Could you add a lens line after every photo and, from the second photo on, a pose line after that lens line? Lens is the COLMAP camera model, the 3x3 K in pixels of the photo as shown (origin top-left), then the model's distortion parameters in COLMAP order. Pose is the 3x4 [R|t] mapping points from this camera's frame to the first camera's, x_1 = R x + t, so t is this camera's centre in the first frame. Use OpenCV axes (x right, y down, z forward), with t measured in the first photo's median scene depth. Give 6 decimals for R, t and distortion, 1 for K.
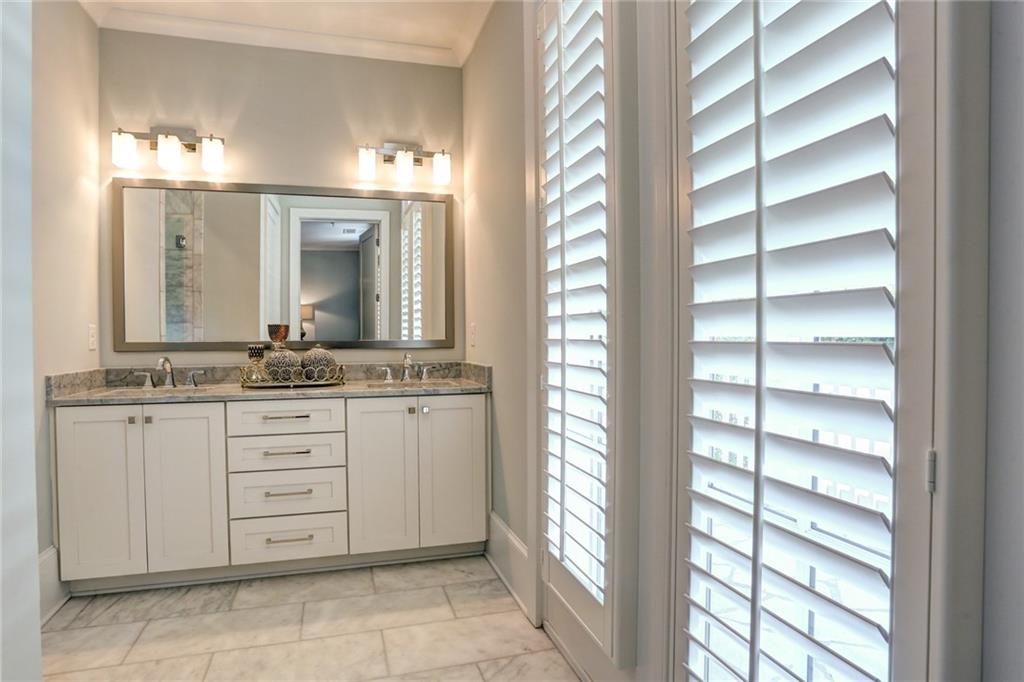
lens RADIAL K [[559.8, 0, 512.0], [0, 559.8, 341.0], [0, 0, 1]] dist [-0.105462, 0.056898]
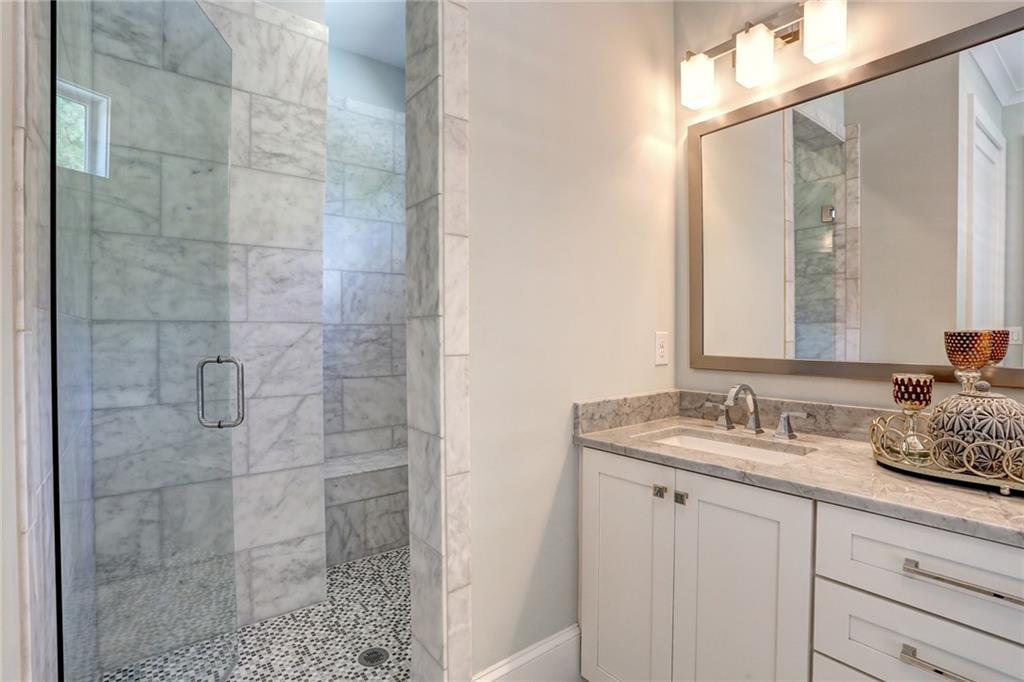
lens RADIAL K [[502.5, 0, 512.2], [0, 502.5, 337.5], [0, 0, 1]] dist [-0.097181, 0.041941]
pose [[0.351615, 0.020841, -0.935913, -0.206651], [-0.011570, 0.999773, 0.017916, -0.029676], [0.936073, 0.004529, 0.351776, 0.545143]]
